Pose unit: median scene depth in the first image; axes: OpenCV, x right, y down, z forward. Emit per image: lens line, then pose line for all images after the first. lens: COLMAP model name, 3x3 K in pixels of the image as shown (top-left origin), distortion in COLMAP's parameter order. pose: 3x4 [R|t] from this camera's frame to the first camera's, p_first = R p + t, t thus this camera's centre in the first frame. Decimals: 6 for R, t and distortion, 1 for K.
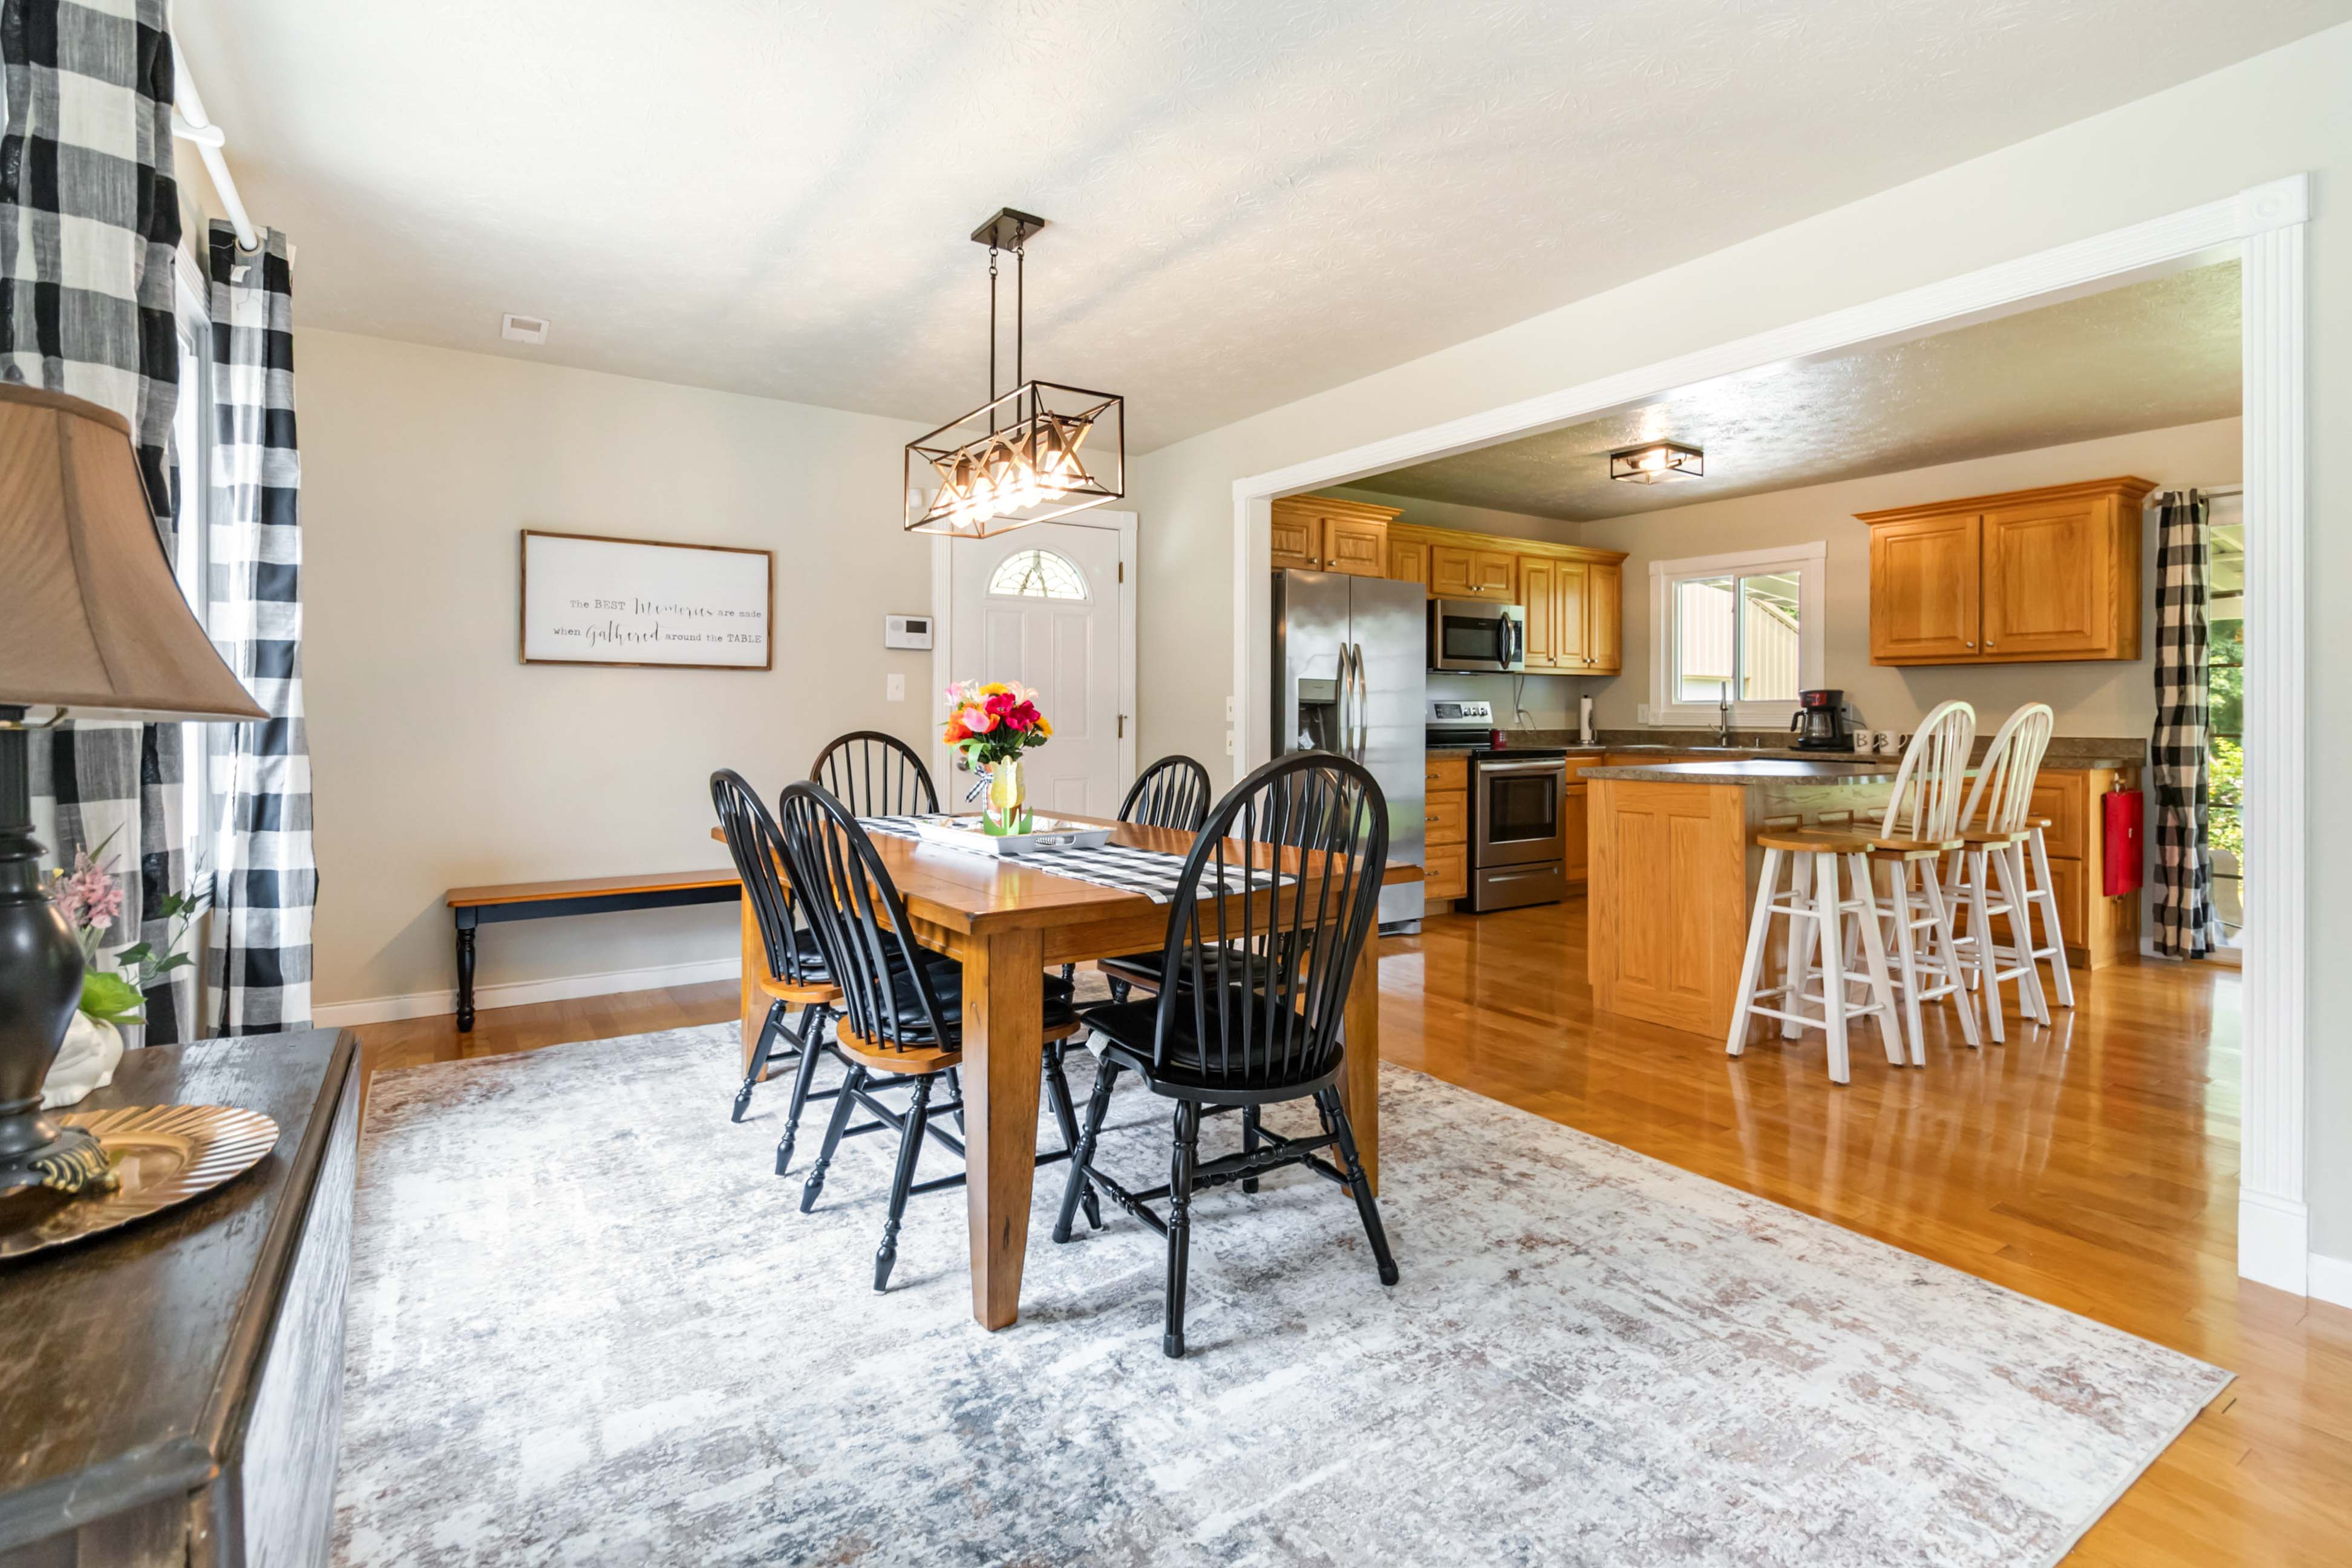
lens RADIAL K [[1111.6, 0, 1168.5], [0, 1111.6, 714.3], [0, 0, 1]] dist [0.002409, 0.000203]
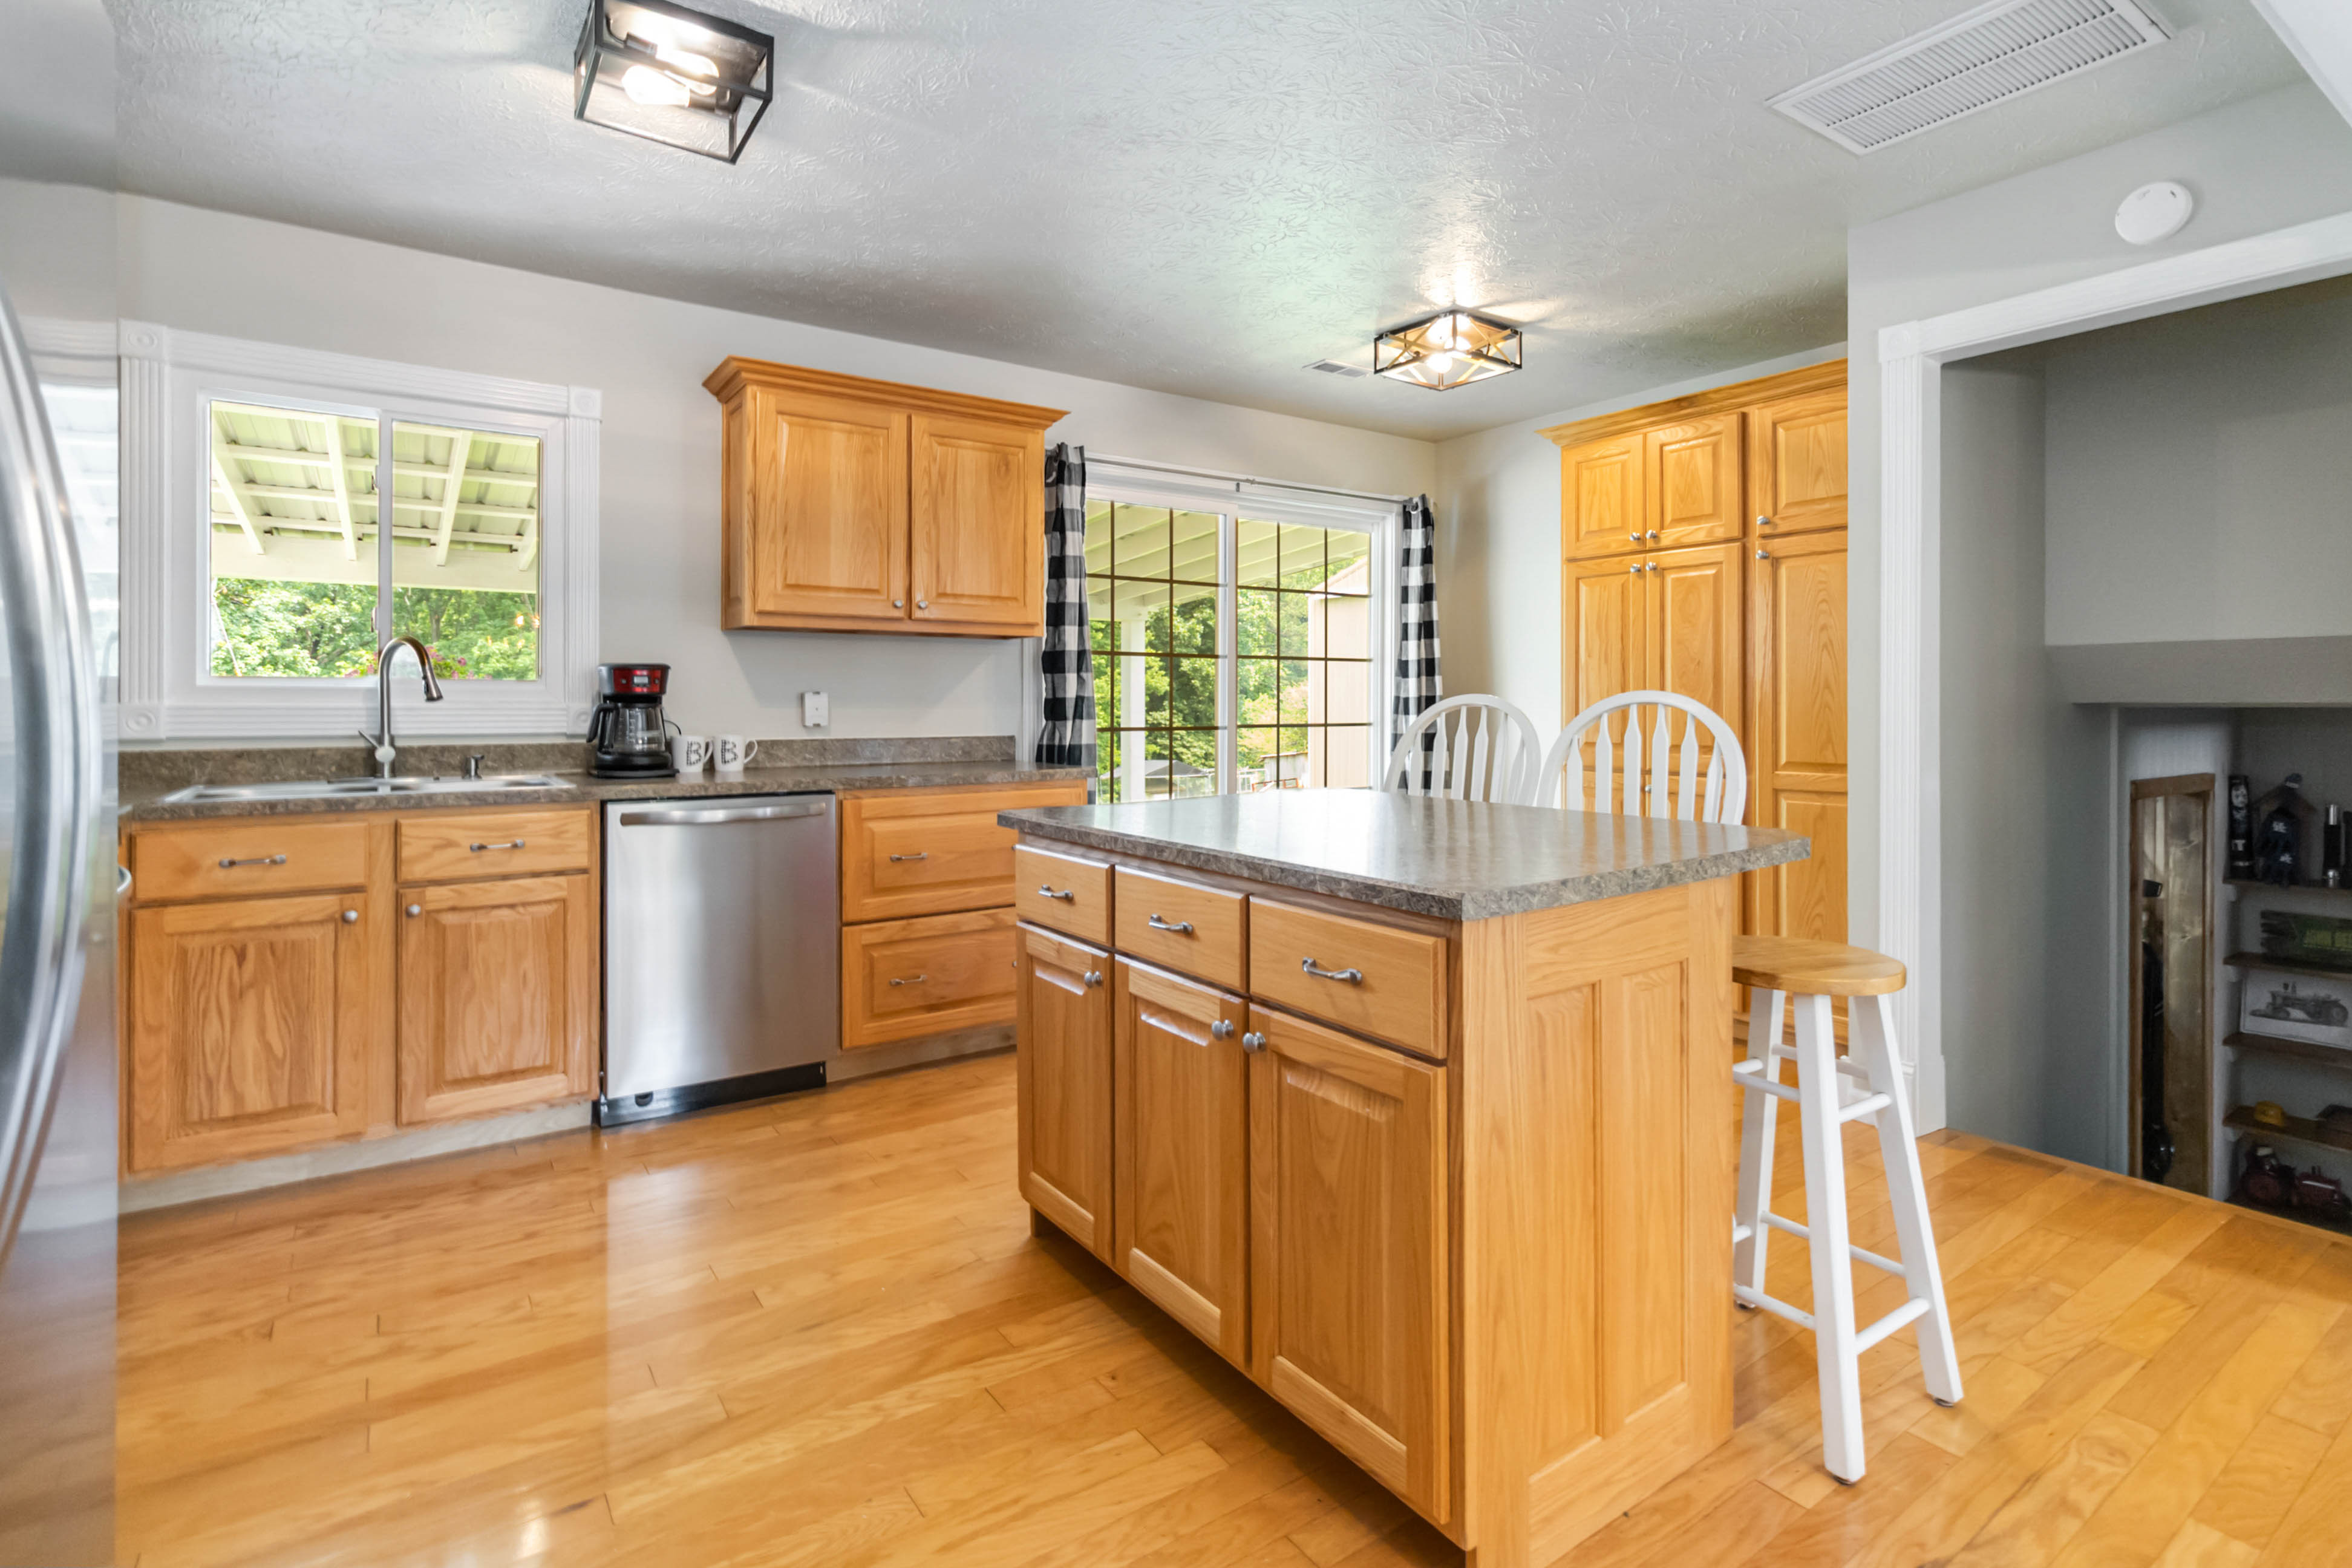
lens RADIAL K [[1123.9, 0, 1173.5], [0, 1123.9, 700.8], [0, 0, 1]] dist [0.000047, 0.000421]
pose [[-0.017922, -0.001871, 0.999838, 0.044211], [0.000391, 0.999998, 0.001878, -0.005915], [-0.999839, 0.000425, -0.017922, 0.911778]]
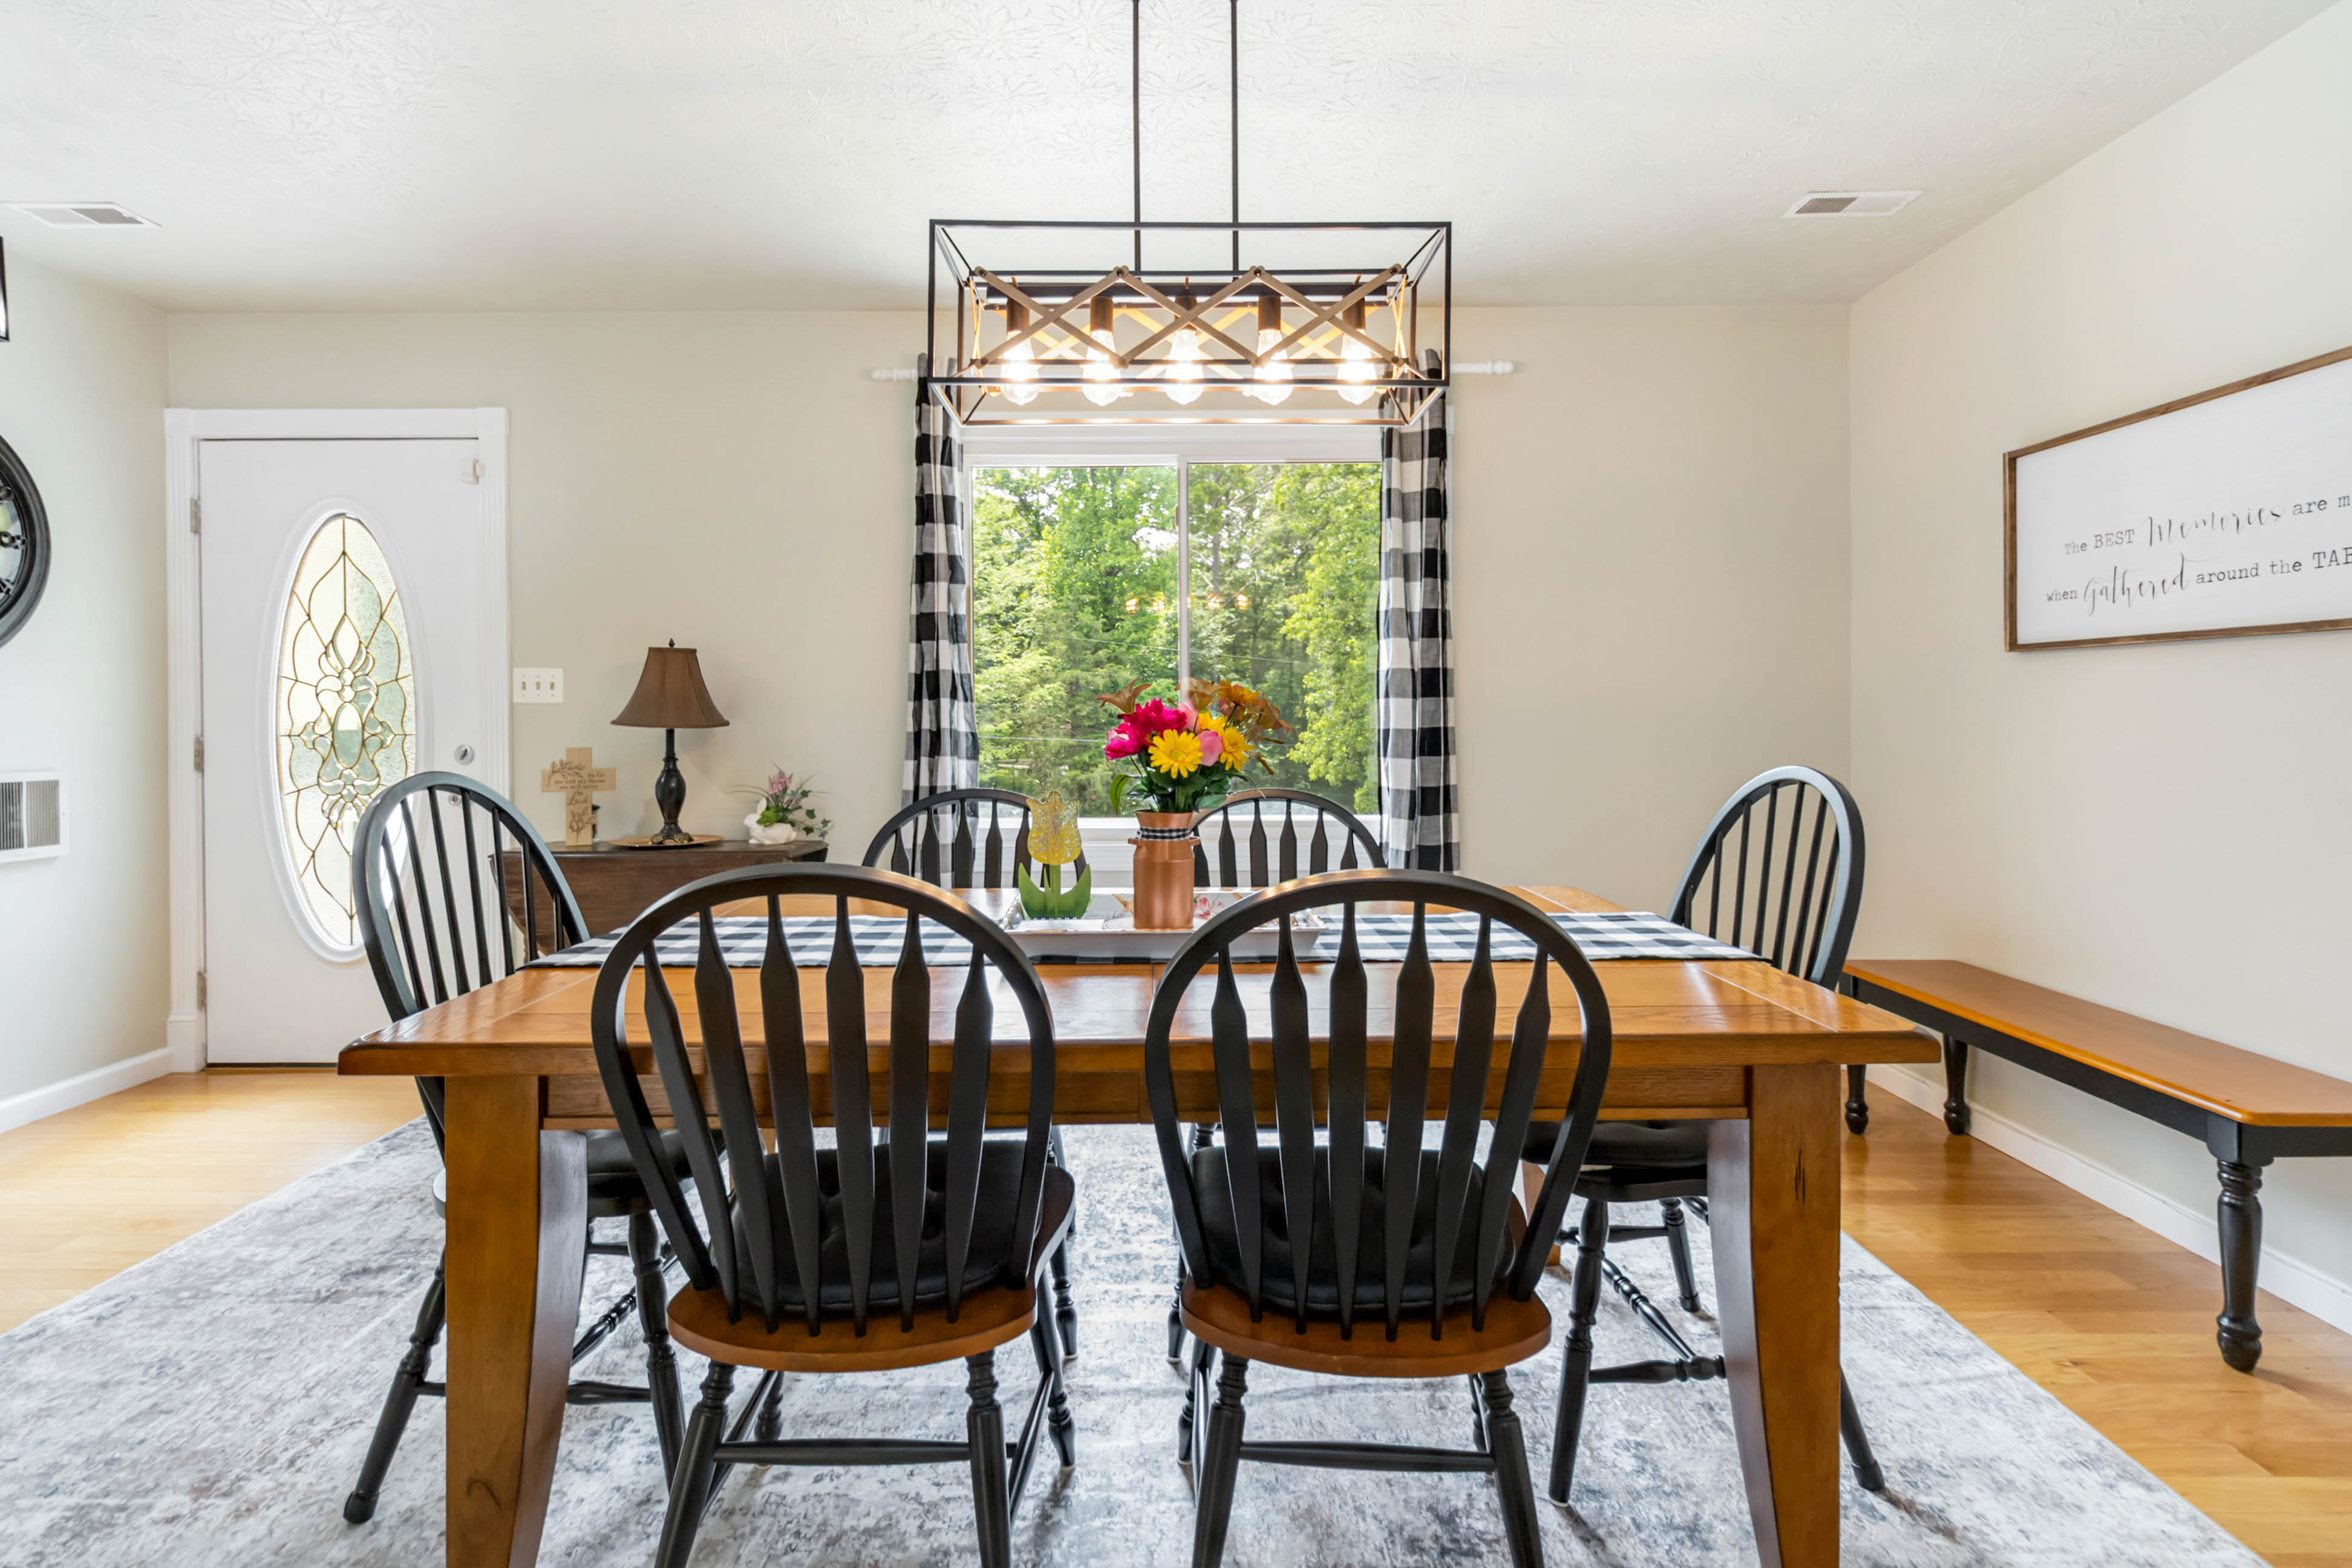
lens RADIAL K [[1109.4, 0, 1171.2], [0, 1109.4, 728.7], [0, 0, 1]] dist [0.001175, 0.000779]
pose [[-0.556350, 0.007214, -0.830916, 0.214948], [0.000409, 0.999965, 0.008408, -0.004218], [0.830948, 0.004338, -0.556334, 0.786178]]
